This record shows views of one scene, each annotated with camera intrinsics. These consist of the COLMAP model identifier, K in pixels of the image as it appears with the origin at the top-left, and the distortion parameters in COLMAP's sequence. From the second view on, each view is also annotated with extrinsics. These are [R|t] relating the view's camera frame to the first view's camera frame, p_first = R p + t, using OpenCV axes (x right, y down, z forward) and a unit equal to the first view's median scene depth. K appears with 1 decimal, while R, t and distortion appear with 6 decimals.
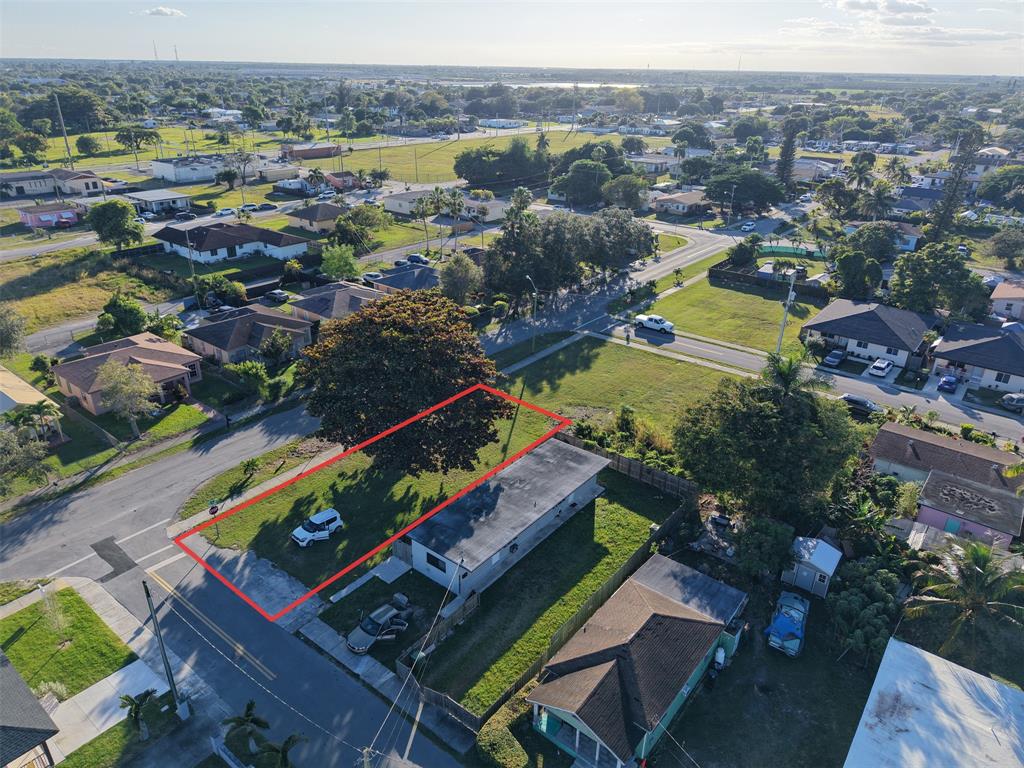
lens RADIAL K [[678.5, 0, 509.2], [0, 678.5, 396.1], [0, 0, 1]] dist [0.027336, -0.028533]
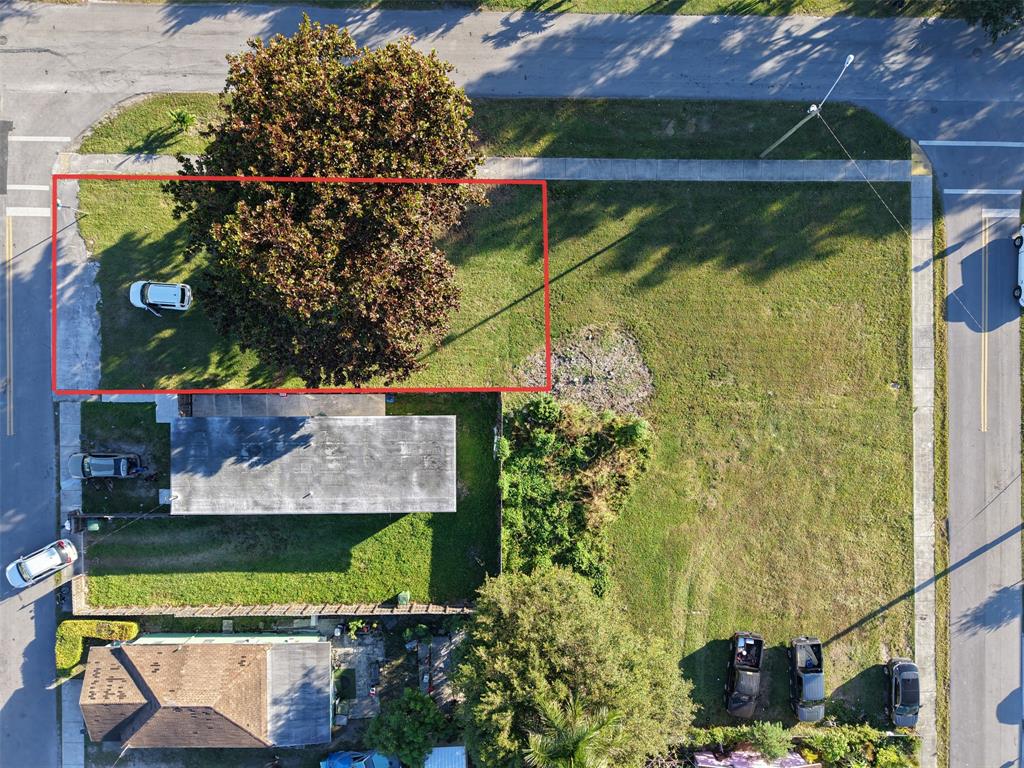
lens RADIAL K [[678.5, 0, 509.2], [0, 678.5, 396.1], [0, 0, 1]] dist [0.027336, -0.028533]
pose [[0.623913, 0.781465, -0.006793, 0.062098], [-0.344375, 0.282728, 0.895249, -0.425200], [0.701526, -0.556218, 0.445515, 0.516541]]
